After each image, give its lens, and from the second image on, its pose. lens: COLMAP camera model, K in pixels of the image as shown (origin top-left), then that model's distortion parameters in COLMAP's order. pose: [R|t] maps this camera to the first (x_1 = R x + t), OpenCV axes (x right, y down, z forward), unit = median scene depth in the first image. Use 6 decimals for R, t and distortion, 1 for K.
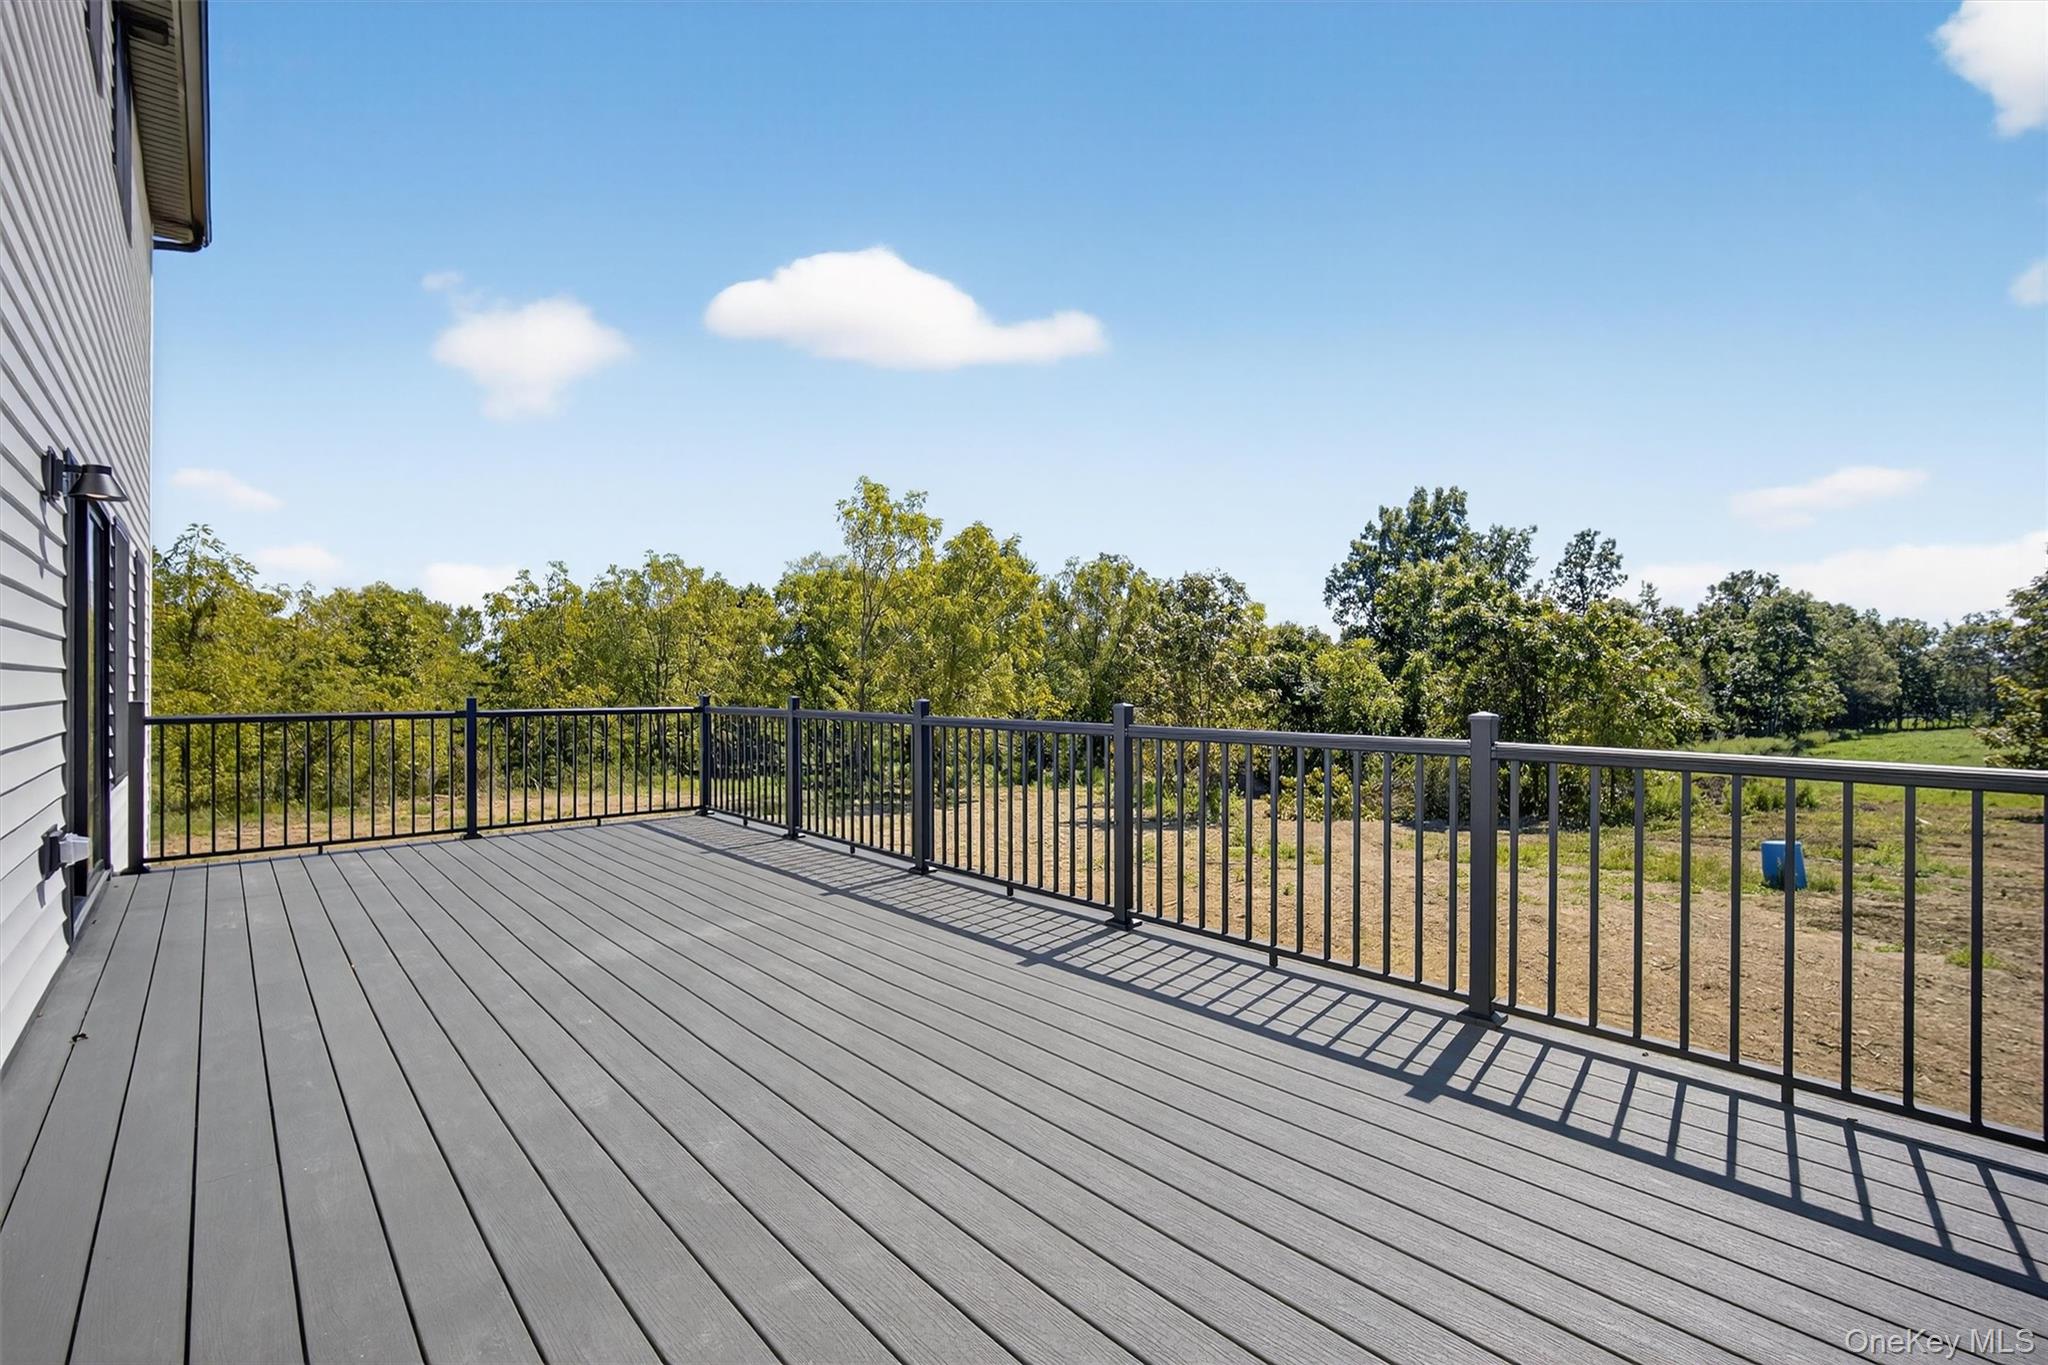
lens RADIAL K [[879.8, 0, 1024.0], [0, 879.8, 682.5], [0, 0, 1]] dist [-0.004647, 0.000344]
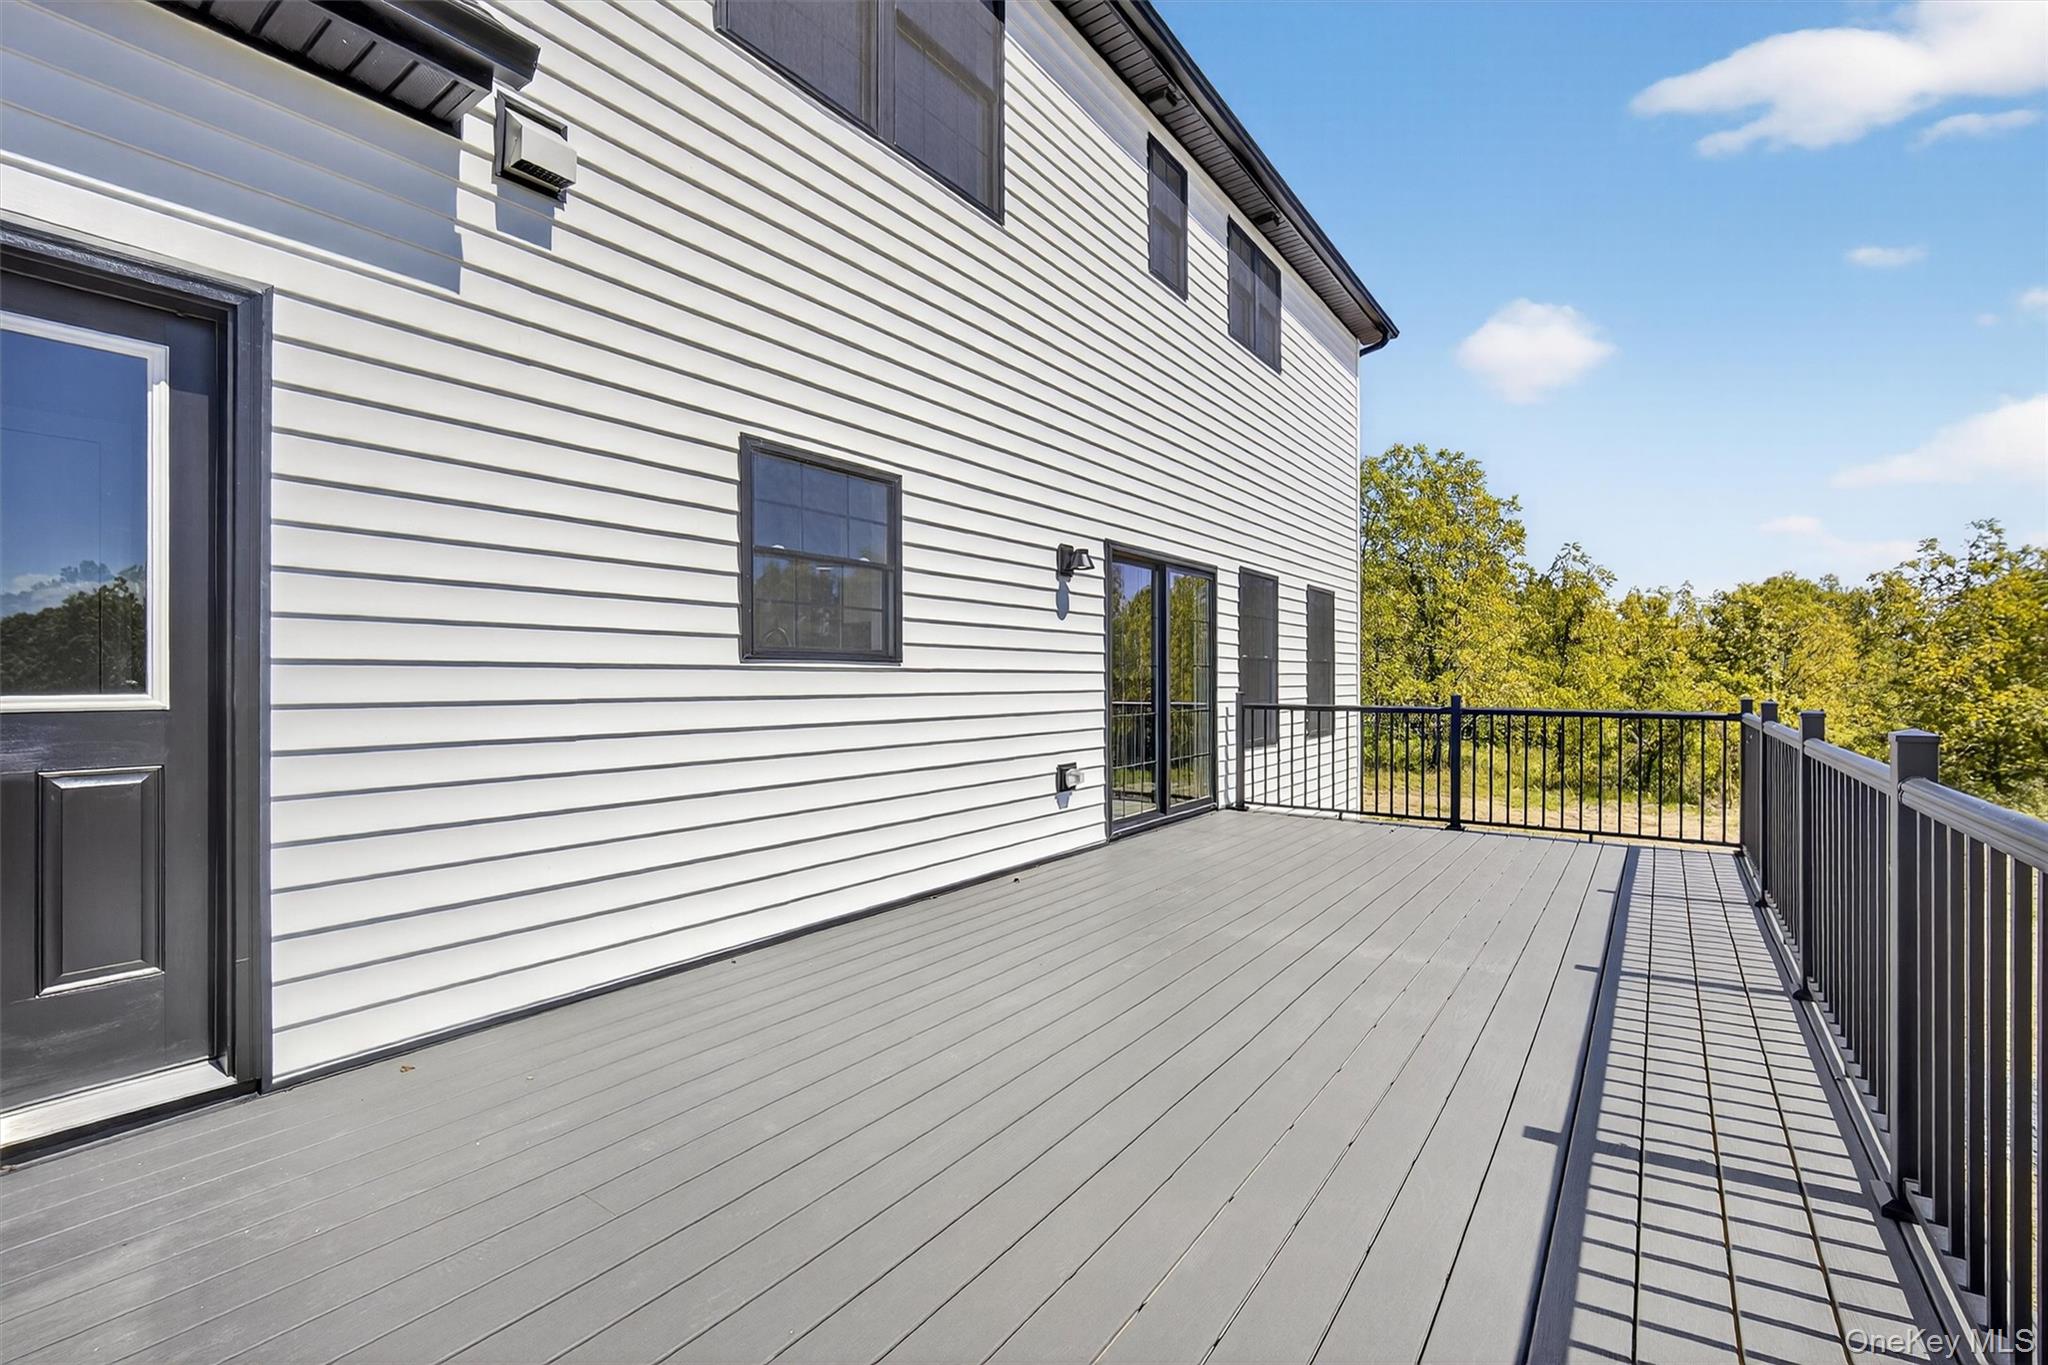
lens RADIAL K [[889.3, 0, 1030.2], [0, 889.3, 682.3], [0, 0, 1]] dist [-0.004223, 0.000148]
pose [[0.206559, 0.004765, -0.978422, 0.509166], [-0.002490, 0.999987, 0.004344, -0.002060], [0.978431, 0.001539, 0.206569, 0.487351]]
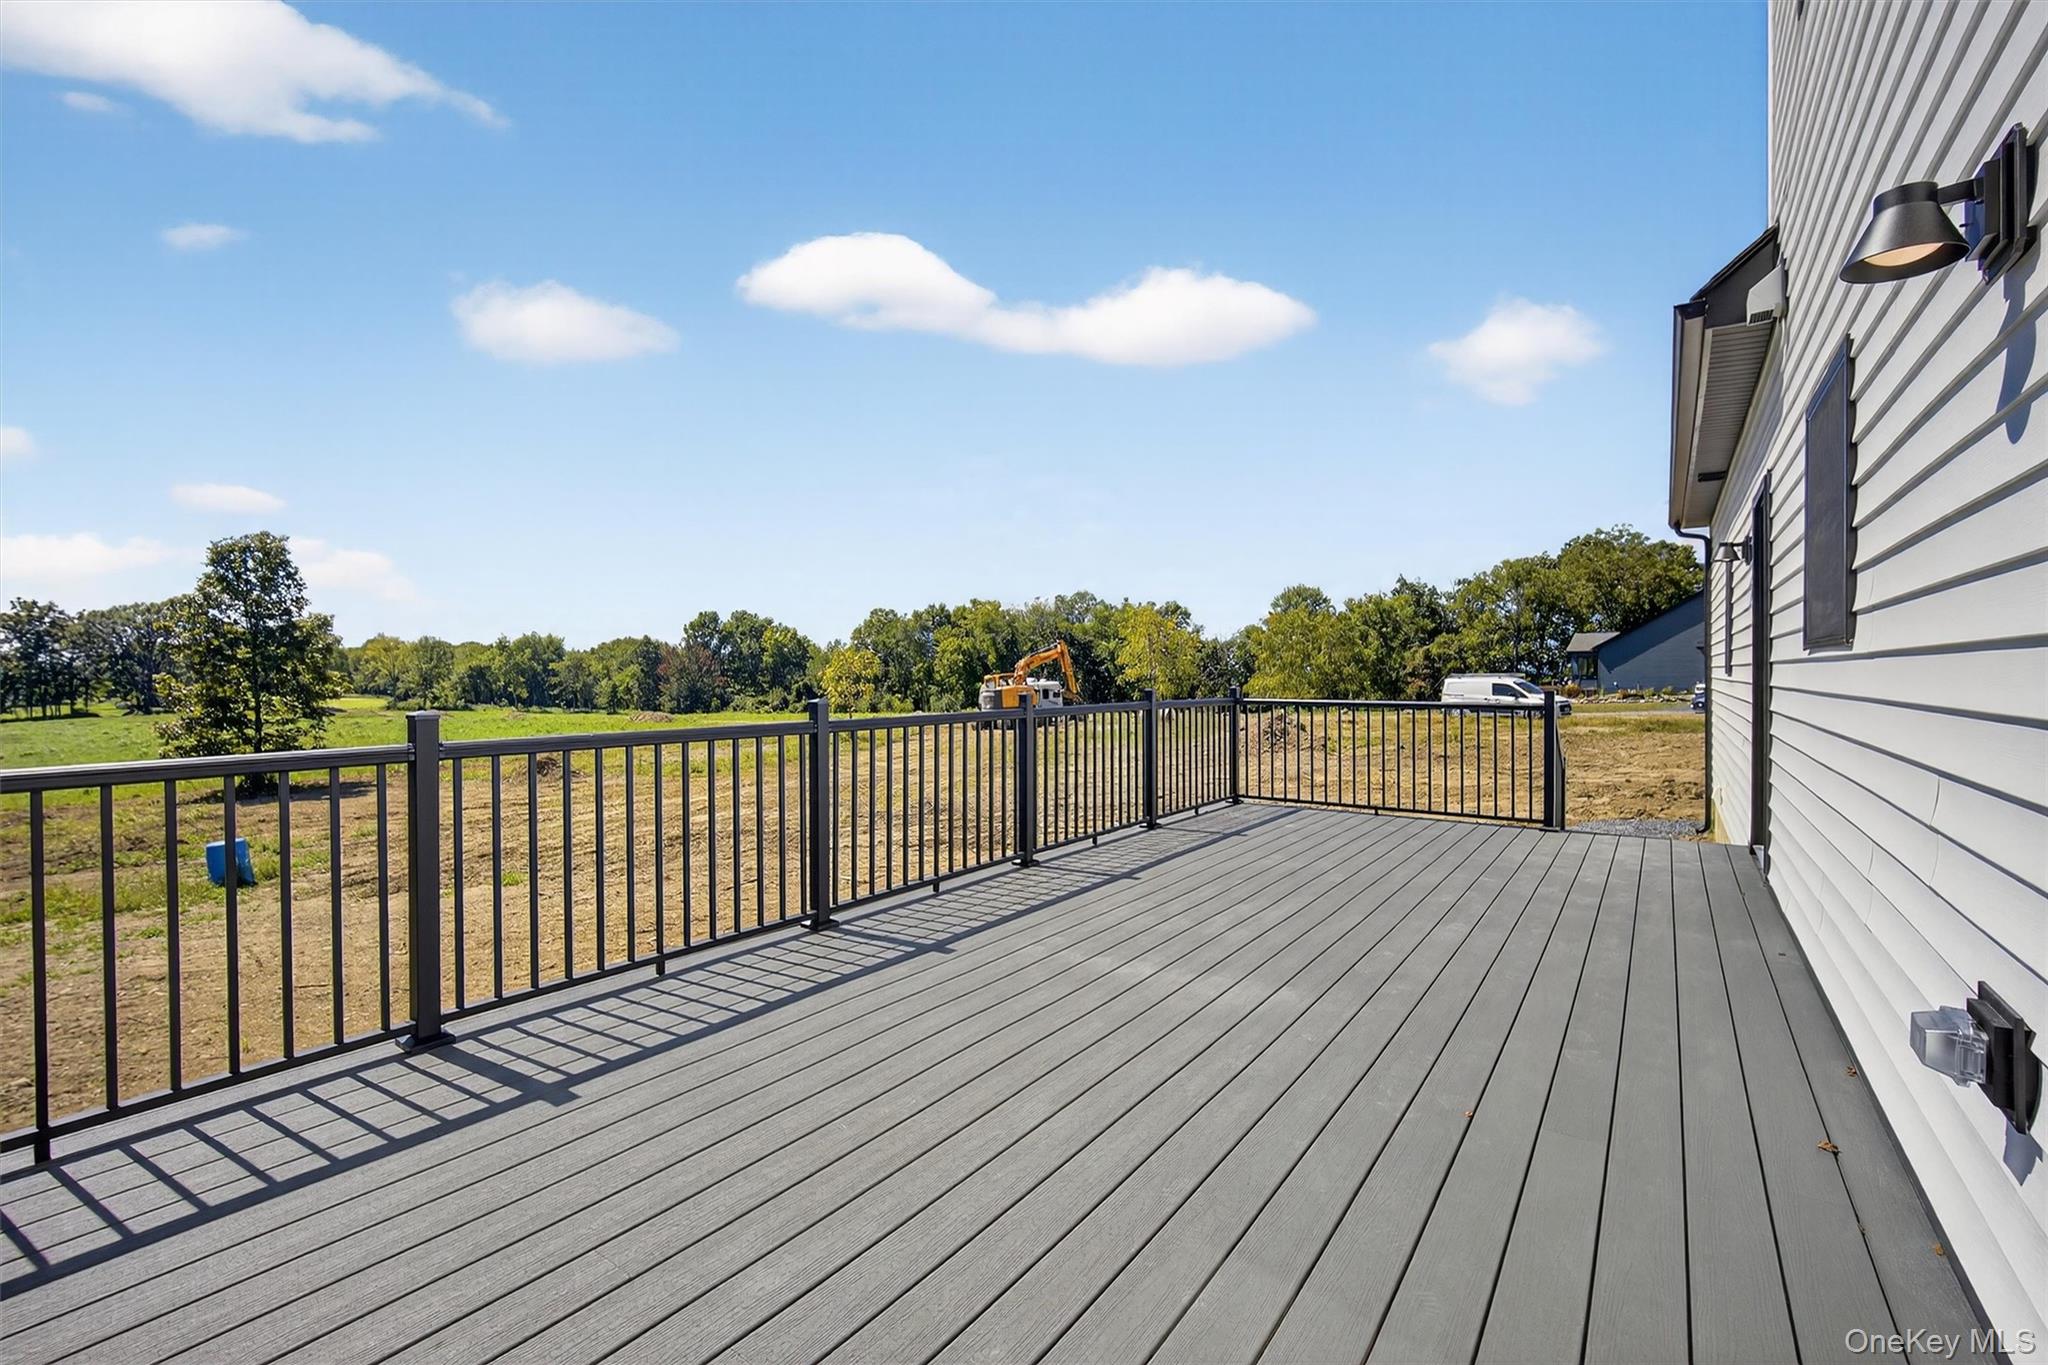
lens RADIAL K [[889.3, 0, 1030.2], [0, 889.3, 682.3], [0, 0, 1]] dist [-0.004223, 0.000148]
pose [[-0.201046, -0.006614, 0.979559, -0.682729], [0.005362, 0.999955, 0.007853, 0.000020], [-0.979567, 0.006831, -0.201002, 0.739755]]
